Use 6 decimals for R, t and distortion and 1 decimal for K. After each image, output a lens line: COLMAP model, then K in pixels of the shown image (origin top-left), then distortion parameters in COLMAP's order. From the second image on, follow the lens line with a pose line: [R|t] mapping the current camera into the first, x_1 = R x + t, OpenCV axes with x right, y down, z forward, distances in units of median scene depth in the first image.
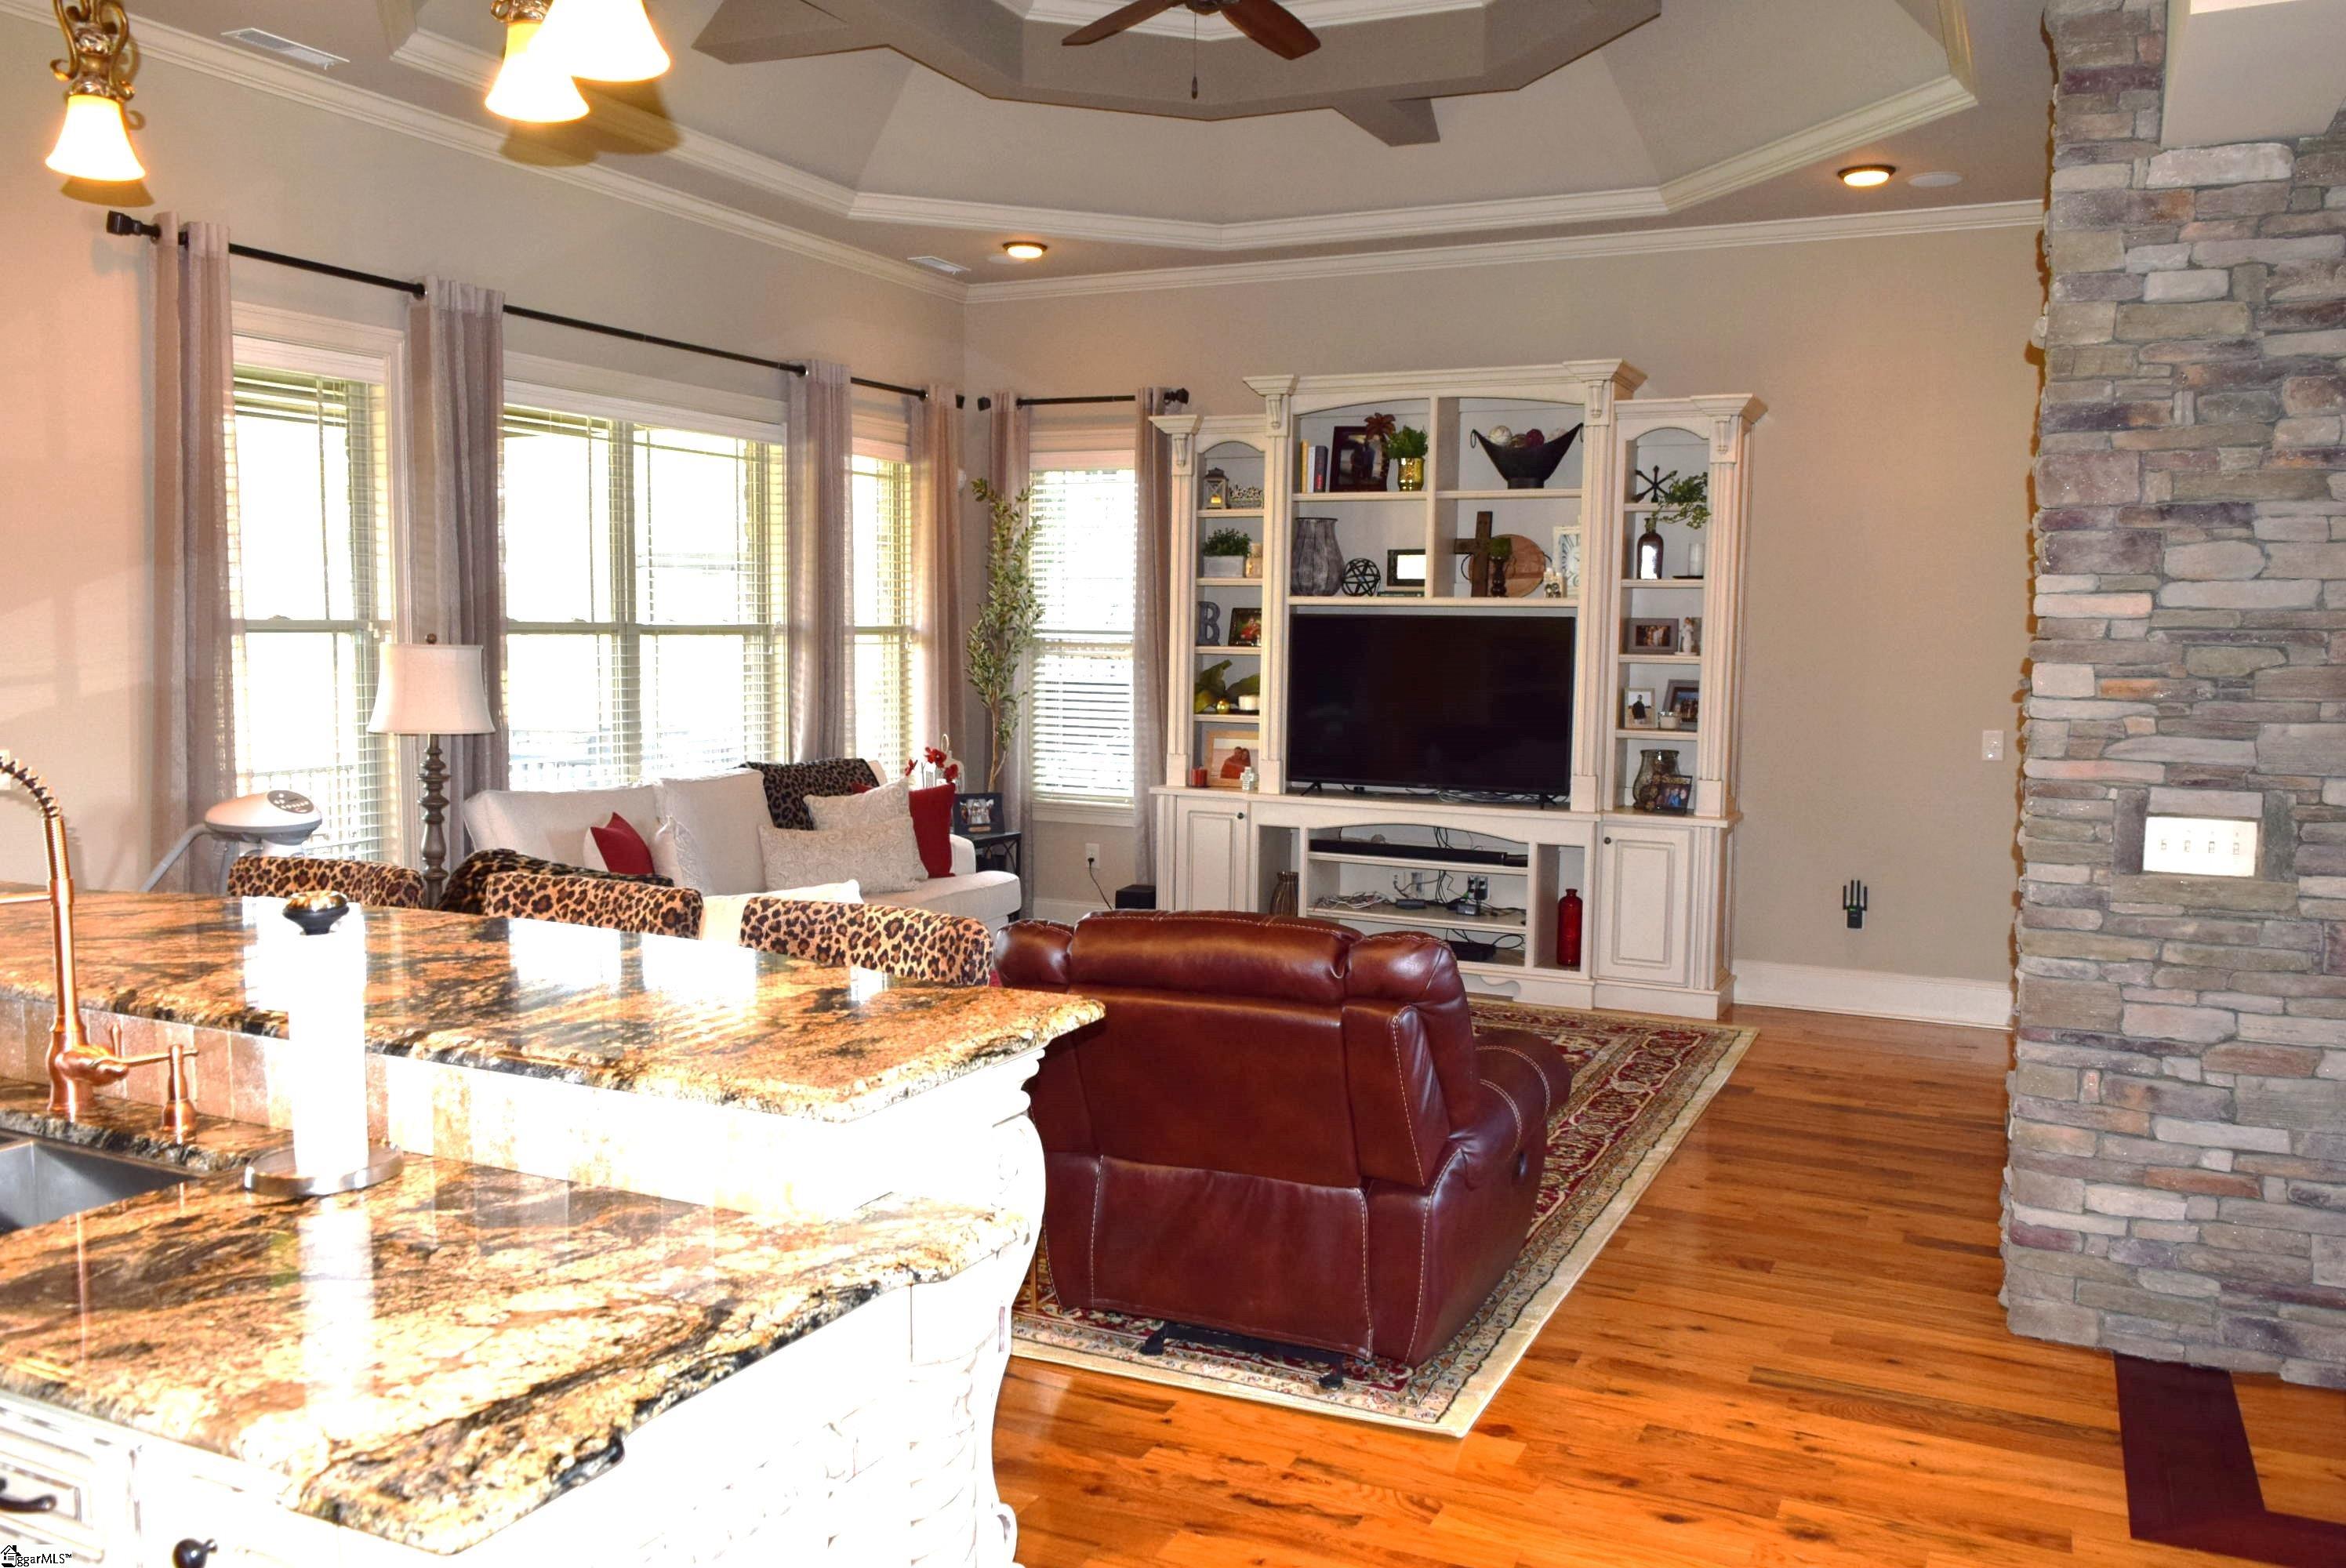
lens RADIAL K [[1821.6, 0, 1167.4], [0, 1821.6, 787.0], [0, 0, 1]] dist [-0.016986, 0.005537]
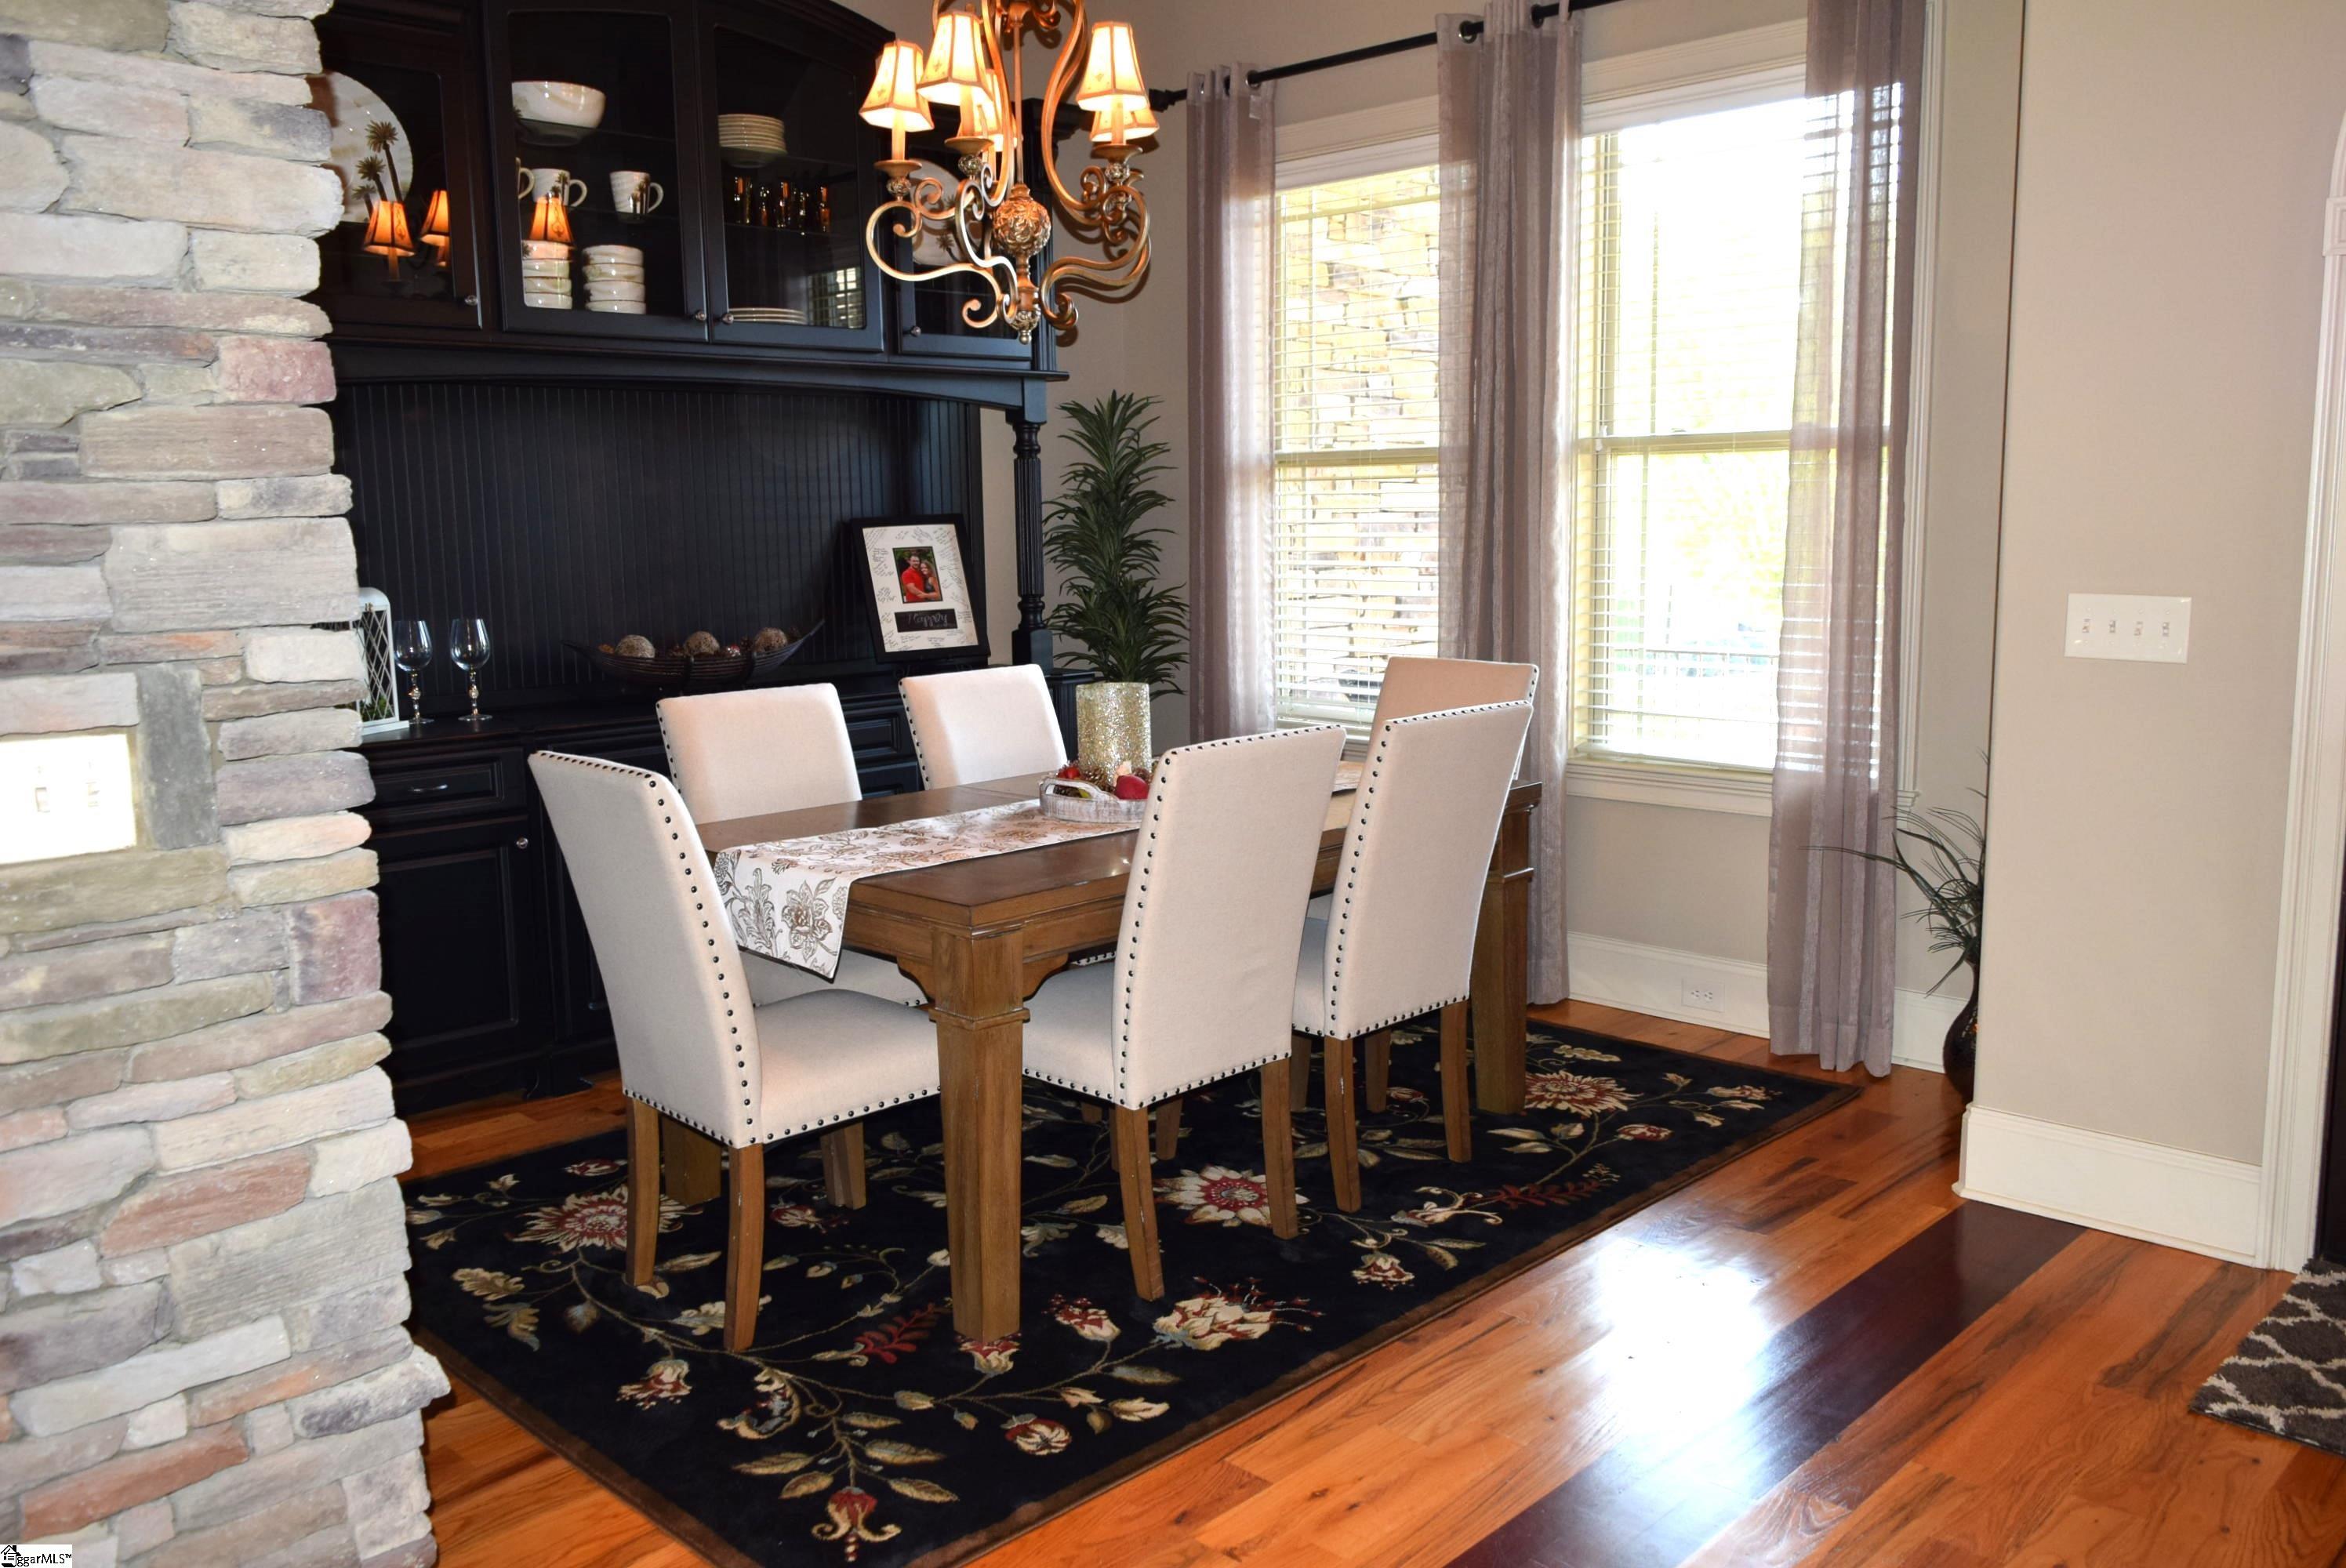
lens RADIAL K [[1821.6, 0, 1175.3], [0, 1821.6, 773.5], [0, 0, 1]] dist [-0.016986, 0.005537]
pose [[0.321018, -0.144139, 0.936040, 0.240228], [0.092232, 0.988411, 0.120572, -0.002558], [-0.942571, 0.047627, 0.330591, 0.584534]]
